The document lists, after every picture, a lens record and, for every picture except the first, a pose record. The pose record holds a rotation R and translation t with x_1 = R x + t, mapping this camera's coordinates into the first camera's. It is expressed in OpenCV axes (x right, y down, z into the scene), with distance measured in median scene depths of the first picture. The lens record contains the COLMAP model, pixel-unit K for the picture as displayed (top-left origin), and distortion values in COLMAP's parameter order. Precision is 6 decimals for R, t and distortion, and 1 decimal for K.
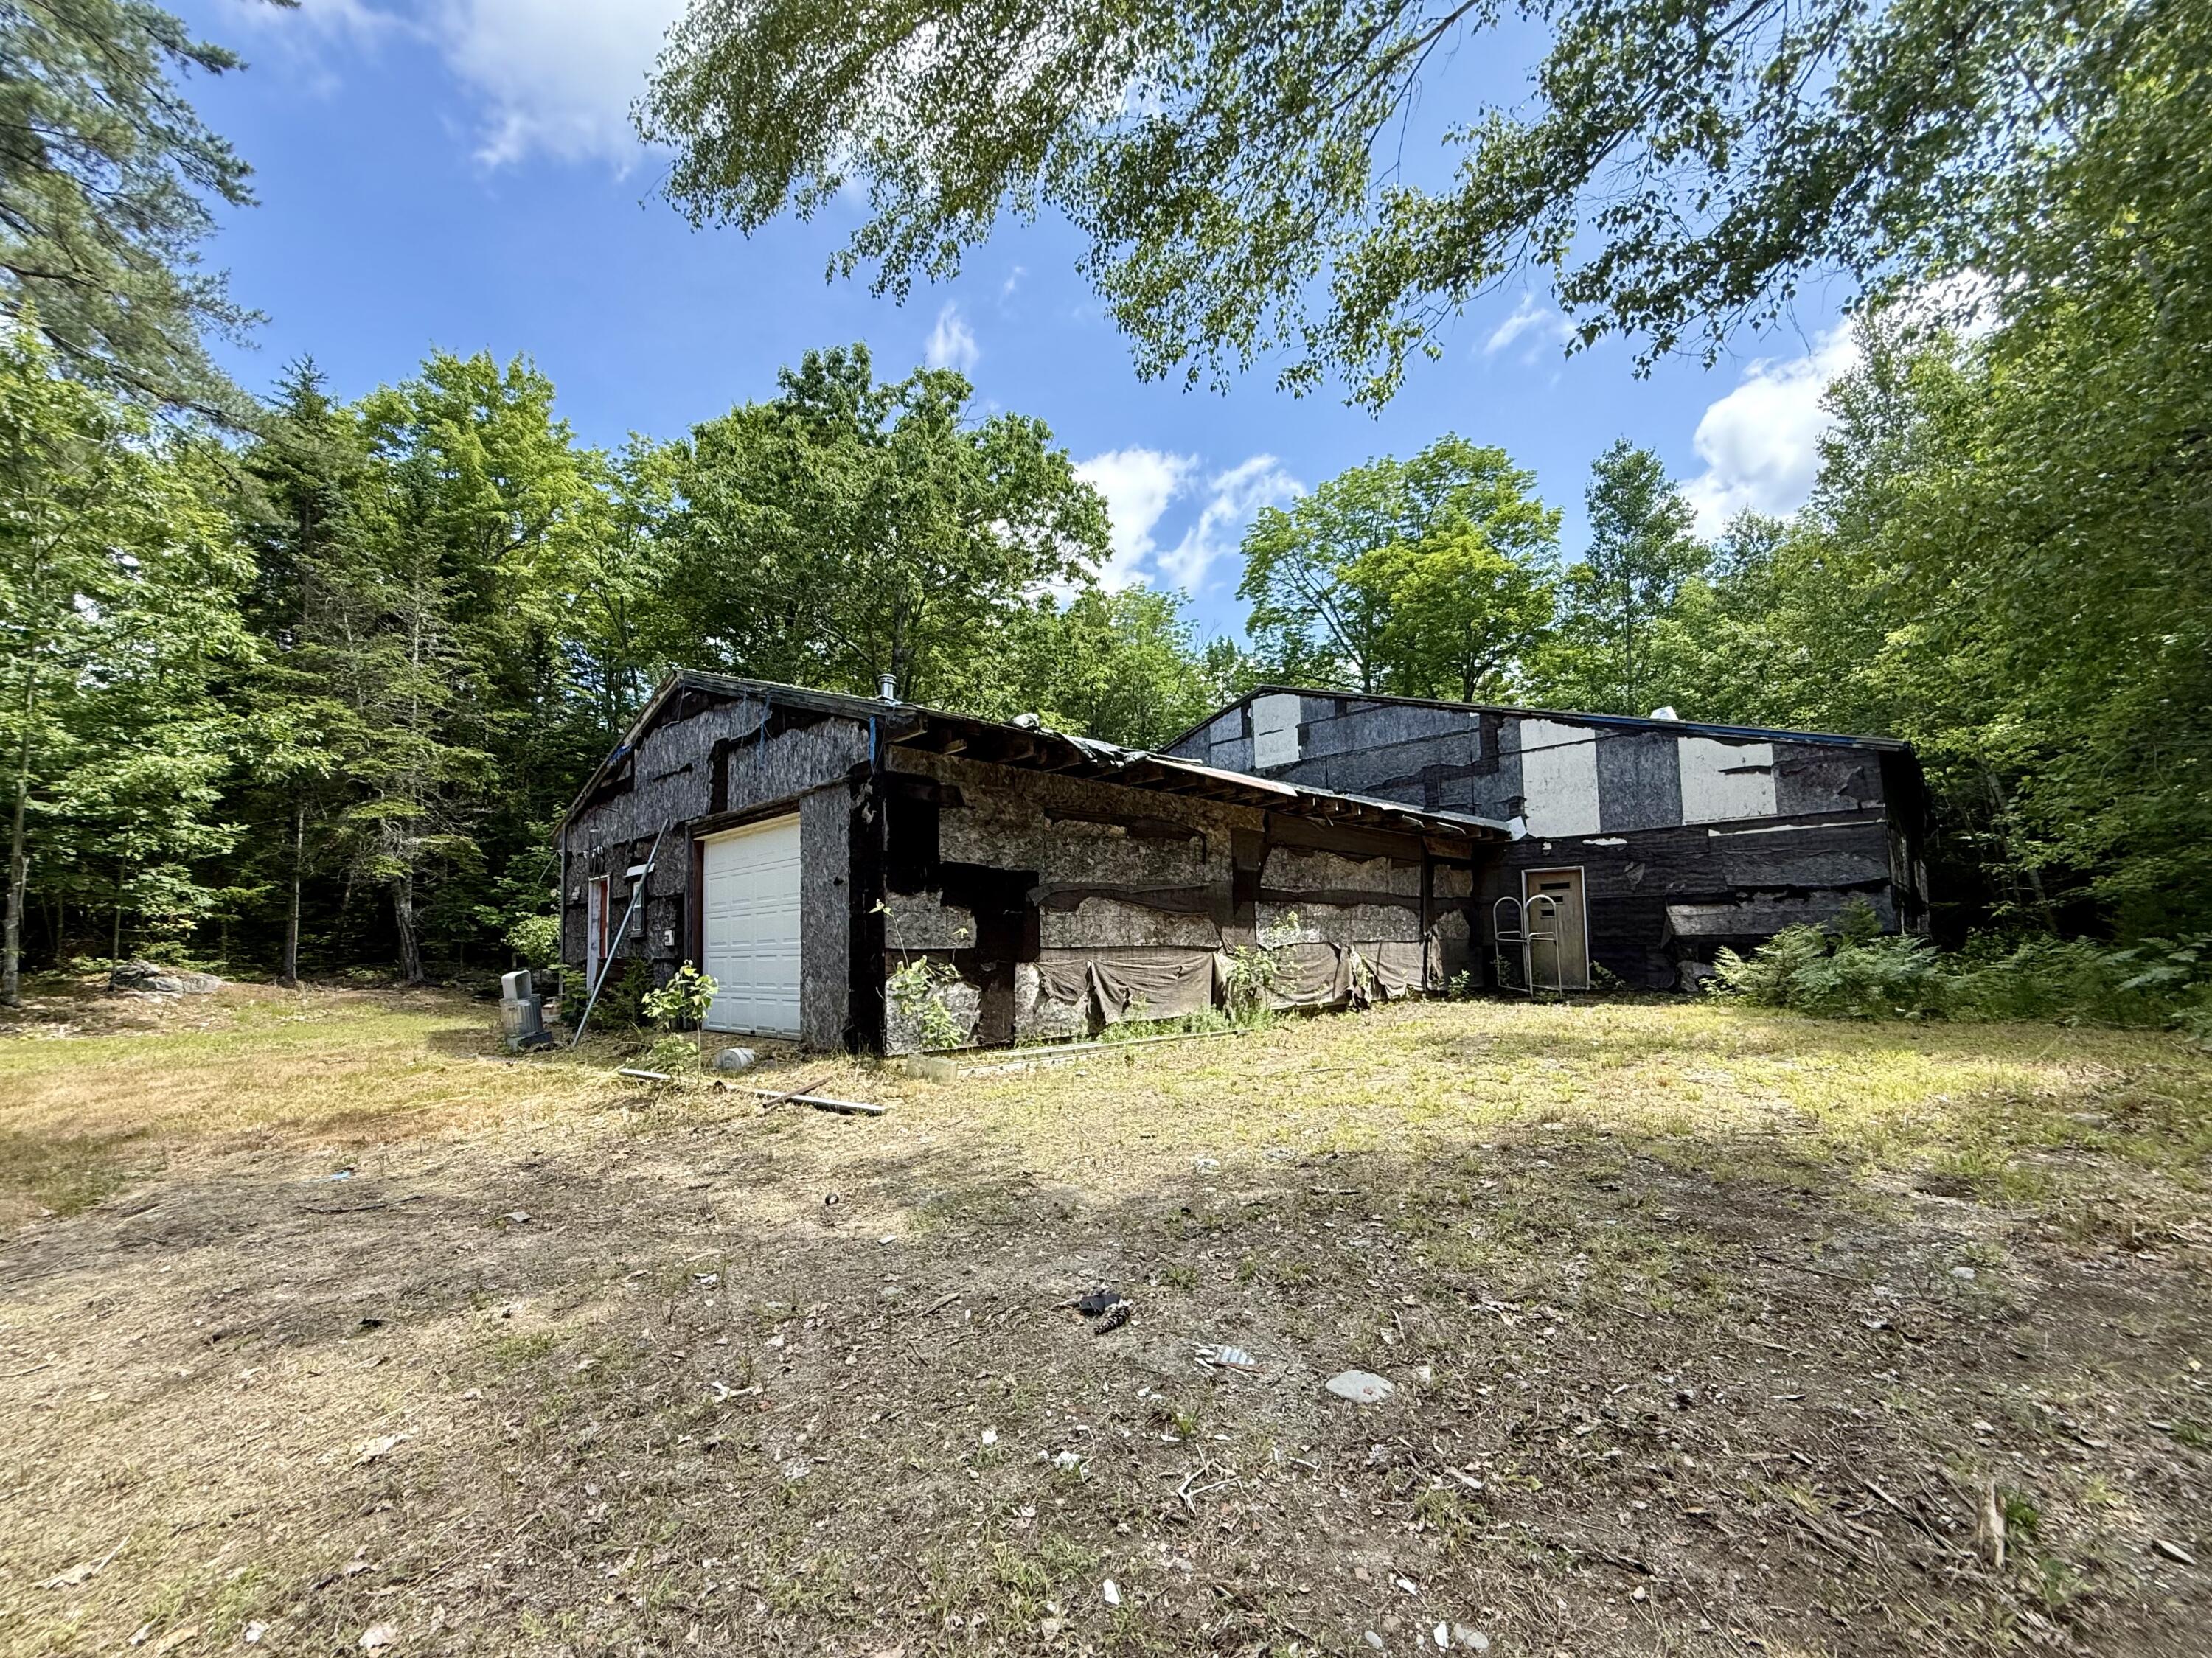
lens RADIAL K [[885.4, 0, 1106.0], [0, 885.4, 829.0], [0, 0, 1]] dist [0.011689, -0.000079]
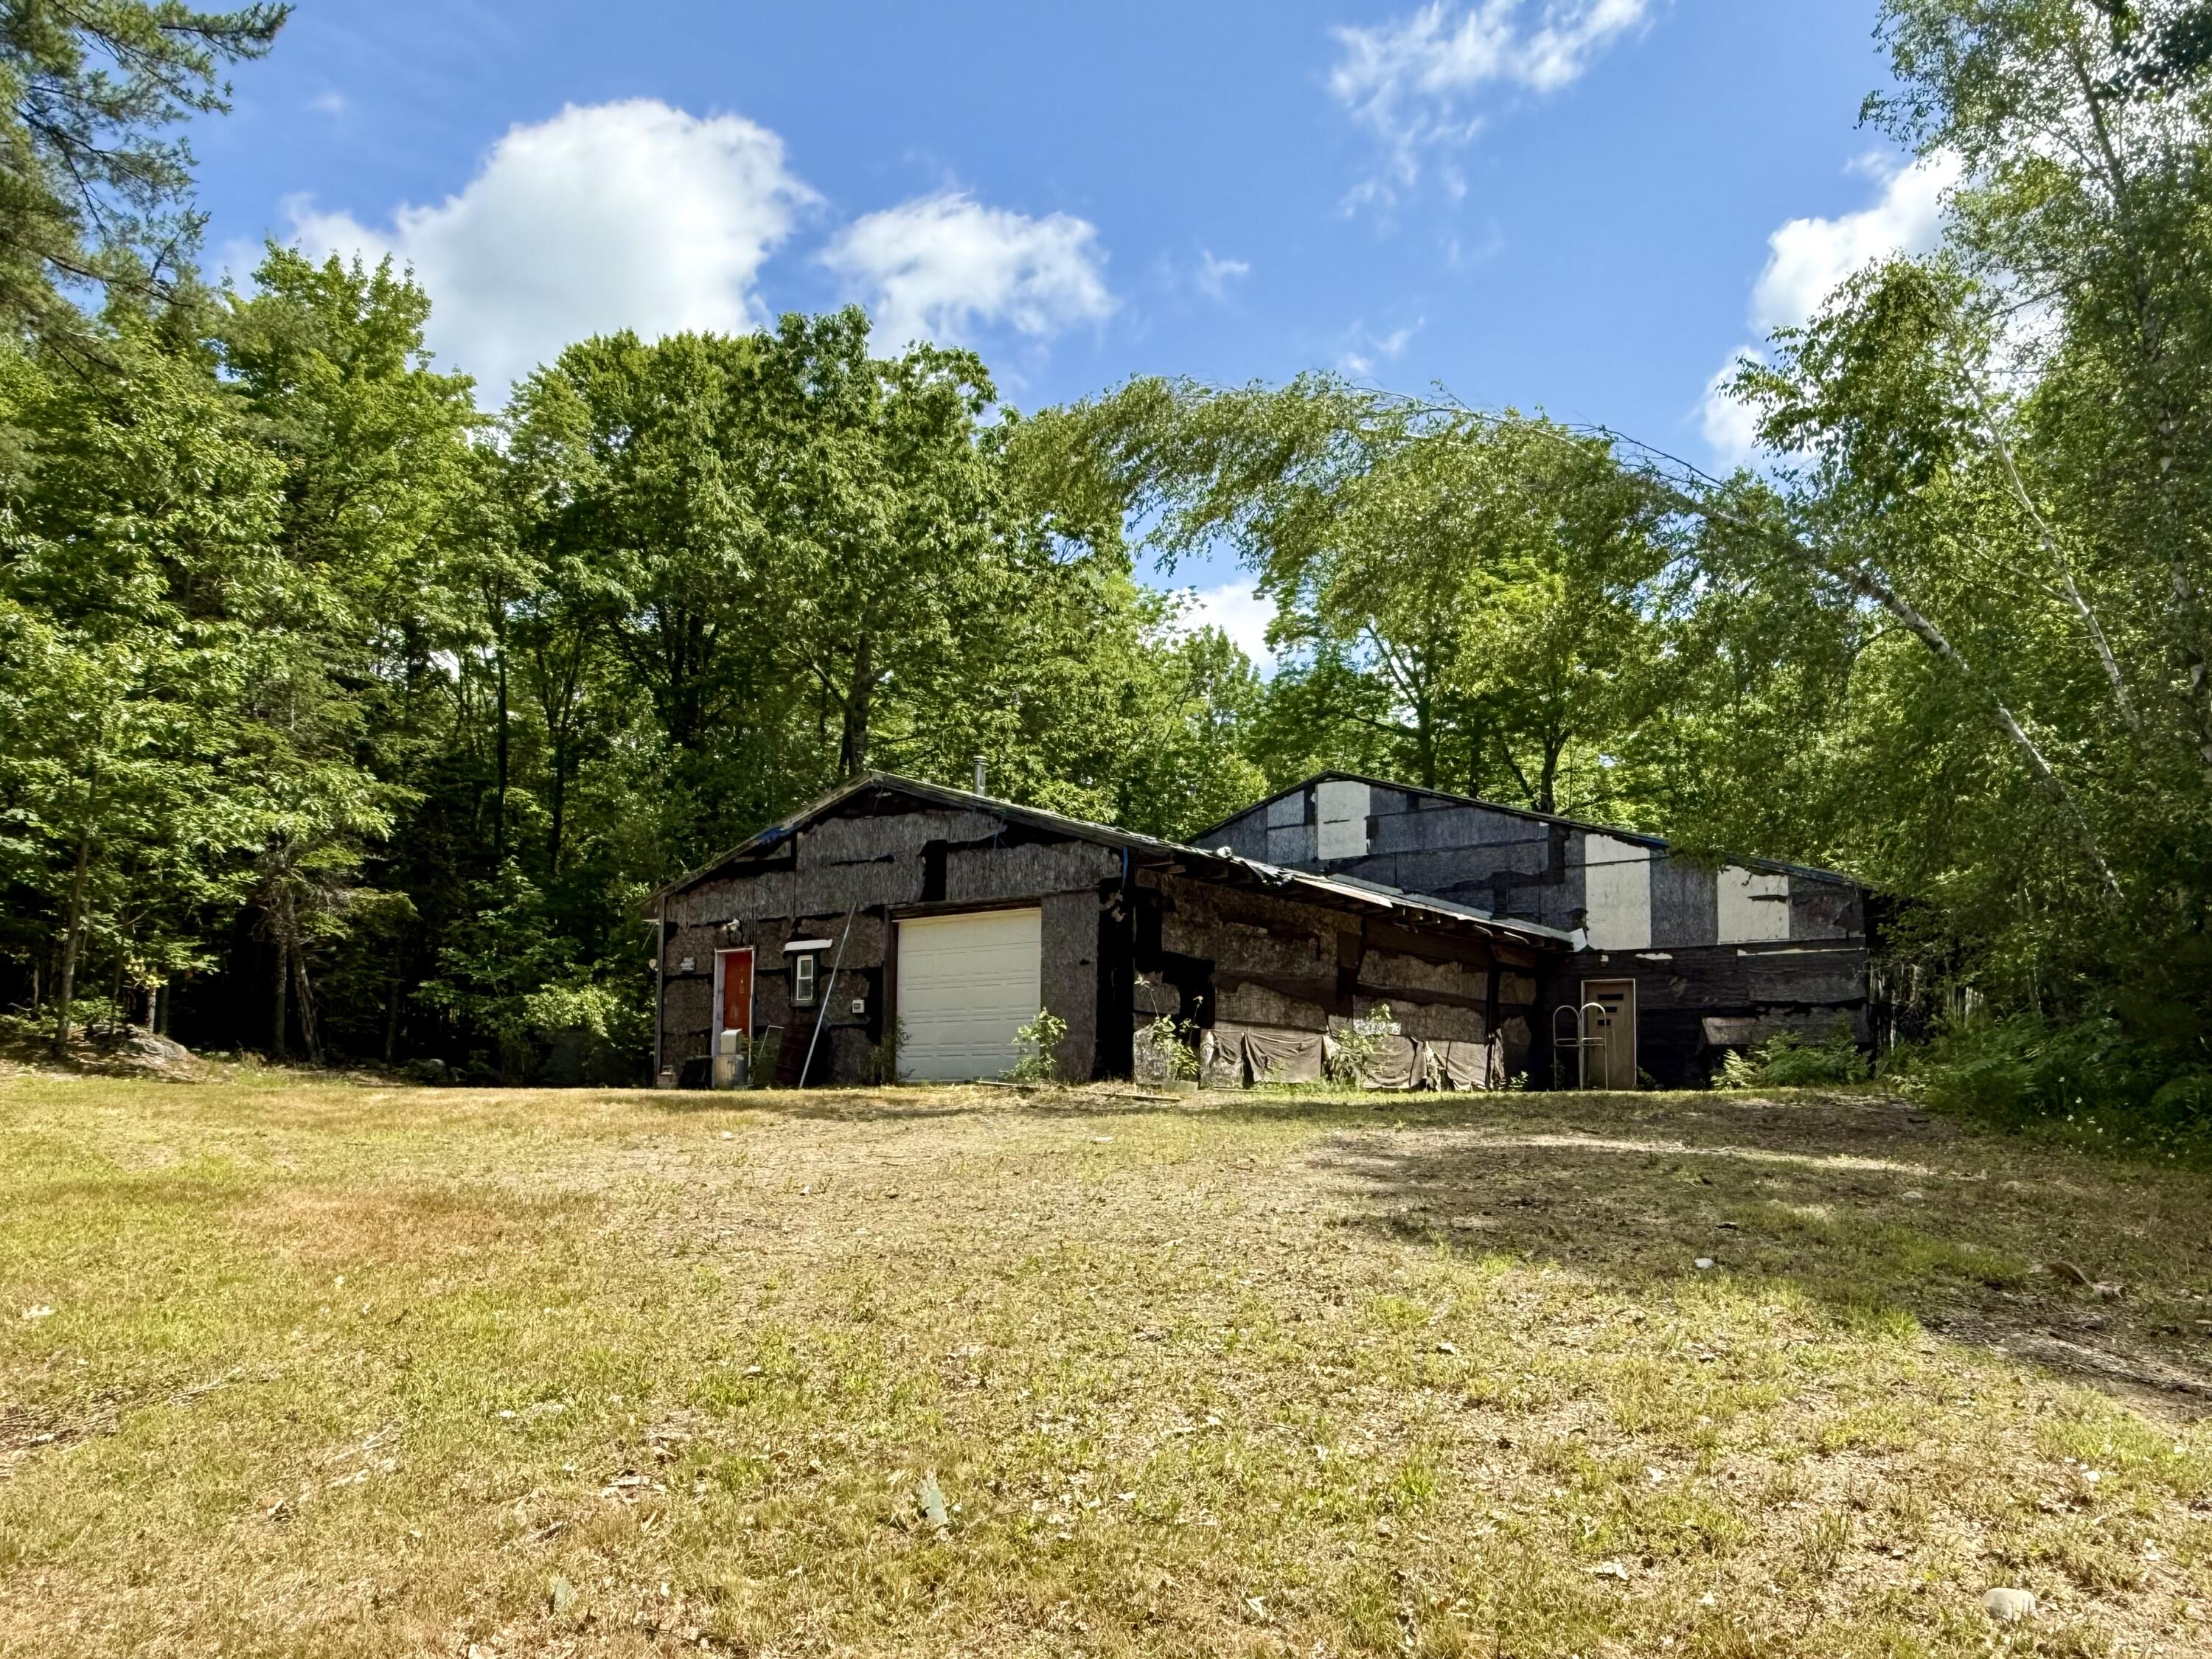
lens RADIAL K [[1953.9, 0, 1106.0], [0, 1953.9, 829.5], [0, 0, 1]] dist [0.008813, 0.003701]
pose [[0.987013, 0.052378, 0.151862, -0.477861], [-0.048055, 0.998332, -0.032002, -0.032716], [-0.153285, 0.024288, 0.987884, -1.290257]]
